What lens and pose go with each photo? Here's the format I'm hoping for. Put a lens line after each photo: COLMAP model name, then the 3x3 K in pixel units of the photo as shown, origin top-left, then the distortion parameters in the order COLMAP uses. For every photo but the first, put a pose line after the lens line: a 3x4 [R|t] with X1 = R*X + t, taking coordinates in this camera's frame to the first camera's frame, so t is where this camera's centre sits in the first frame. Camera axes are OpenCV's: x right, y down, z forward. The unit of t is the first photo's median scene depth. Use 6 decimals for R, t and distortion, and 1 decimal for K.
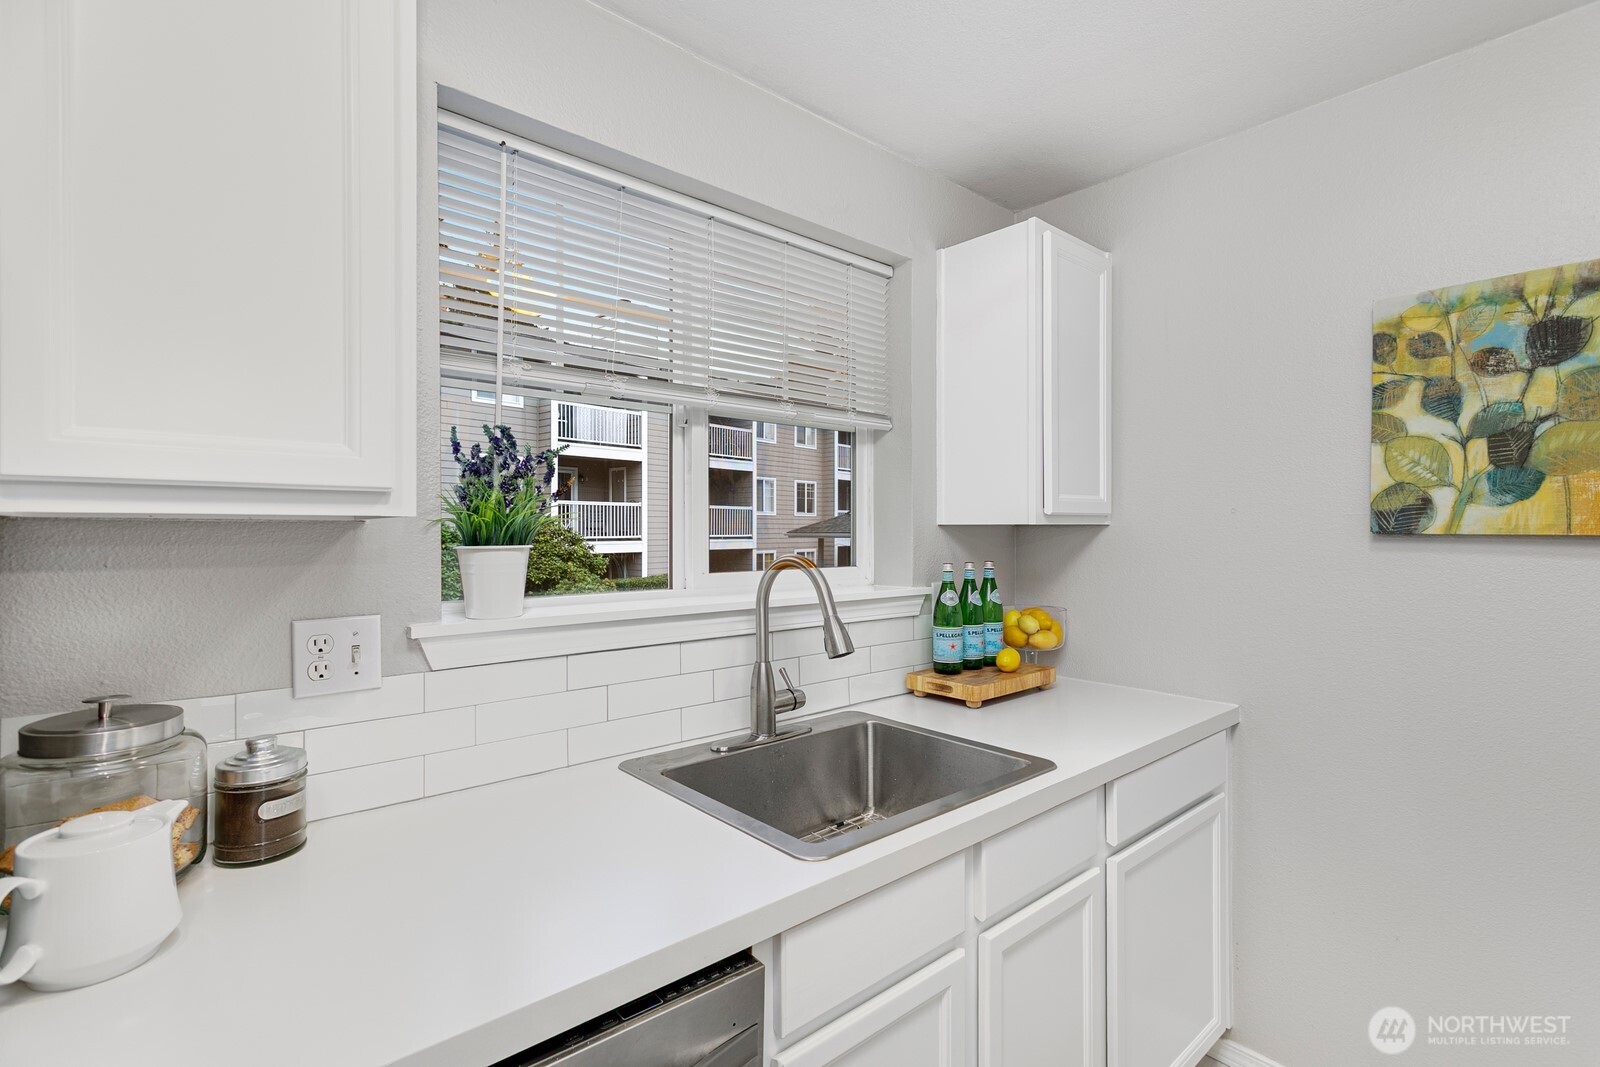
lens RADIAL K [[741.6, 0, 796.5], [0, 741.6, 541.8], [0, 0, 1]] dist [0.000801, 0.002545]
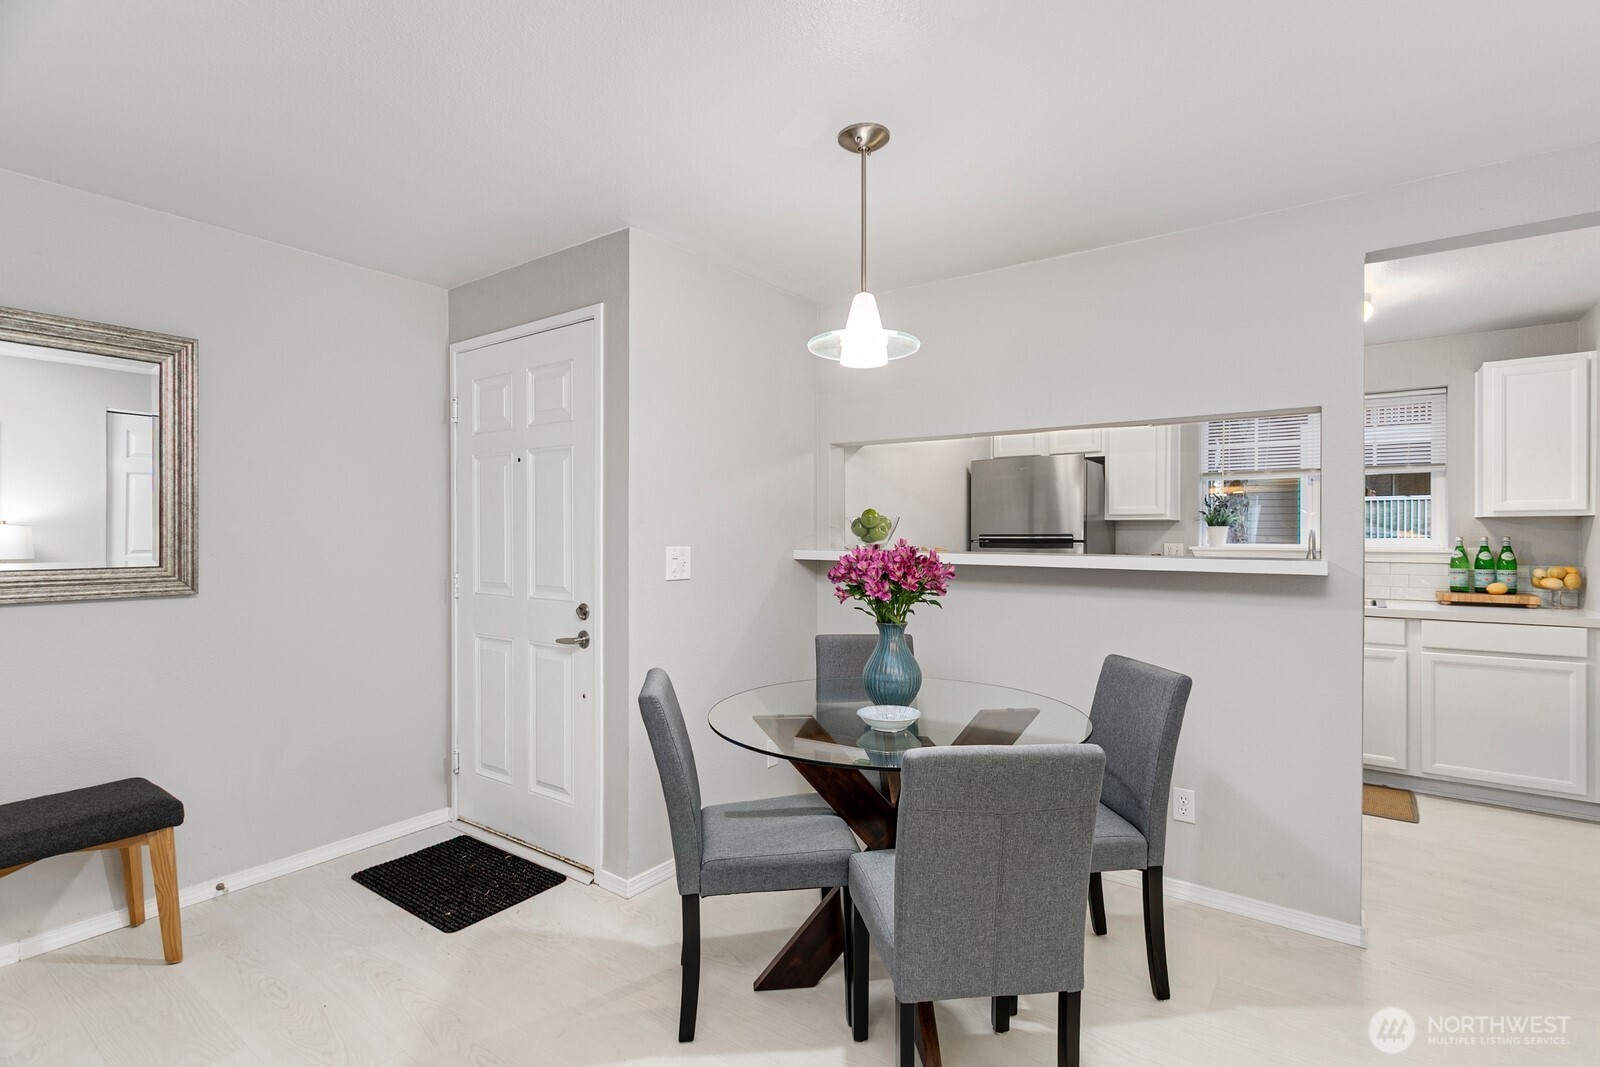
lens RADIAL K [[741.6, 0, 789.1], [0, 741.6, 529.1], [0, 0, 1]] dist [0.000801, 0.002545]
pose [[0.228821, 0.003041, -0.973464, 2.158792], [-0.007490, 0.999971, 0.001363, 0.023969], [0.973440, 0.006979, 0.228837, -1.514401]]
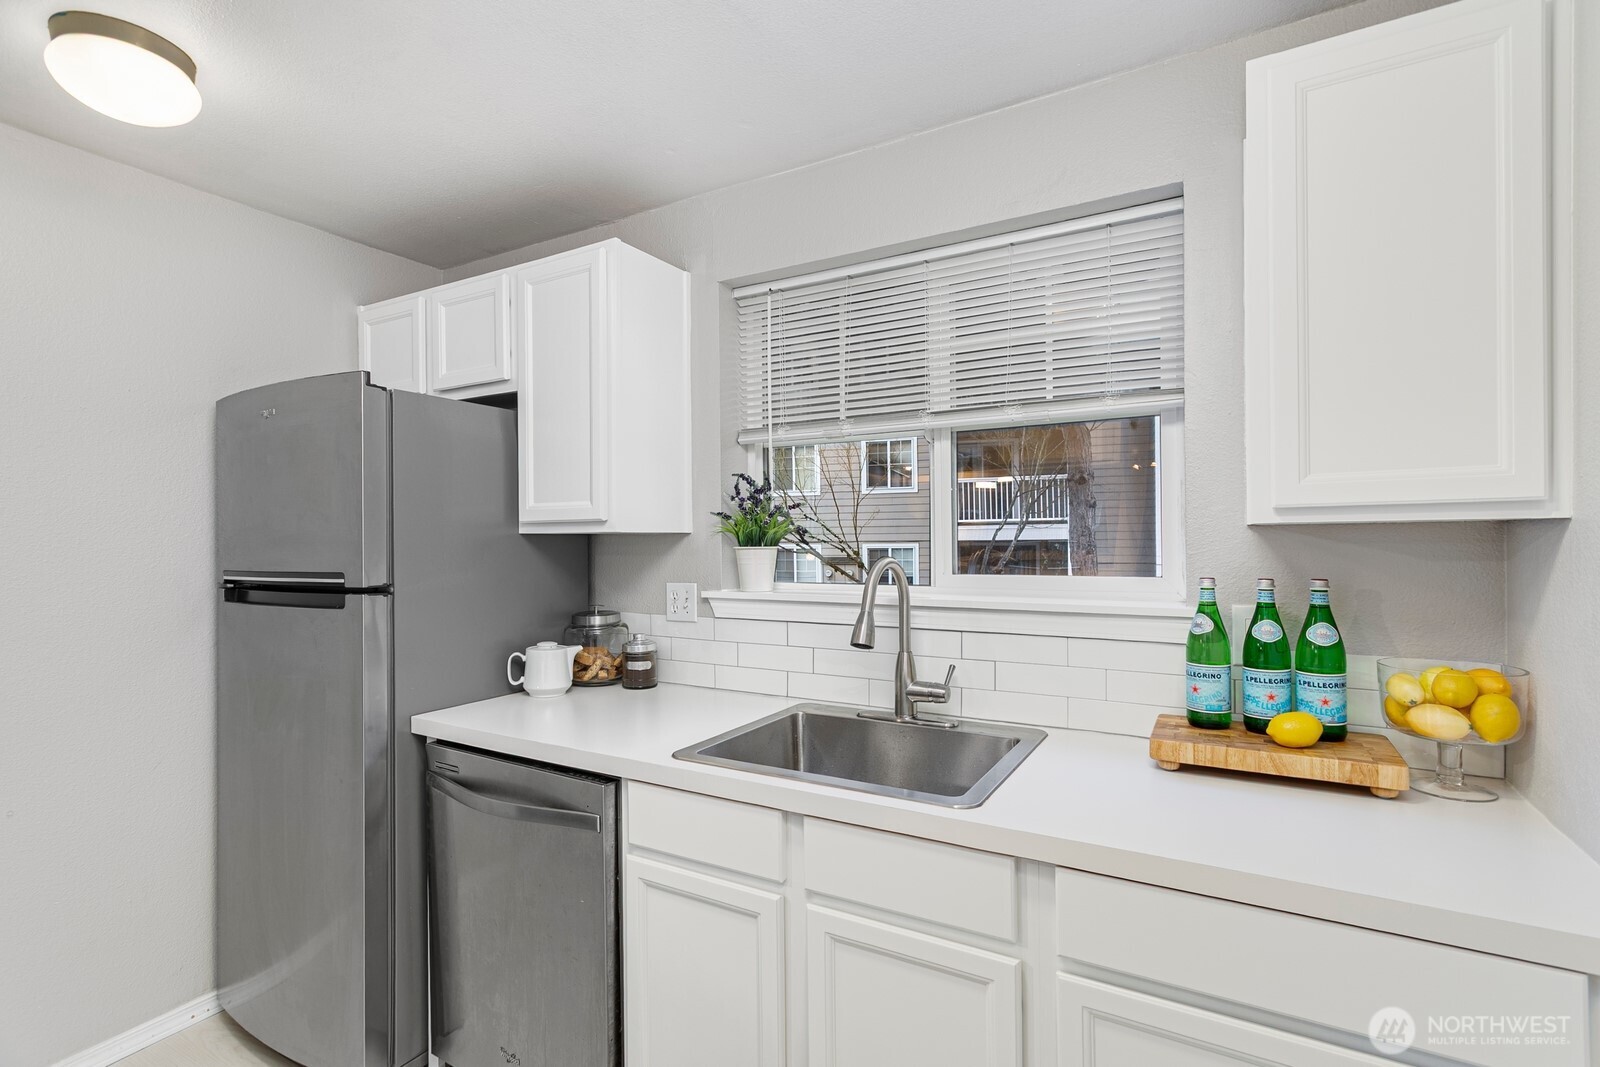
lens RADIAL K [[741.6, 0, 804.8], [0, 741.6, 531.3], [0, 0, 1]] dist [0.000801, 0.002545]
pose [[0.329107, -0.001638, -0.944291, 0.948151], [0.004616, 0.999989, -0.000126, -0.022379], [0.944281, -0.004317, 0.329111, 0.472635]]
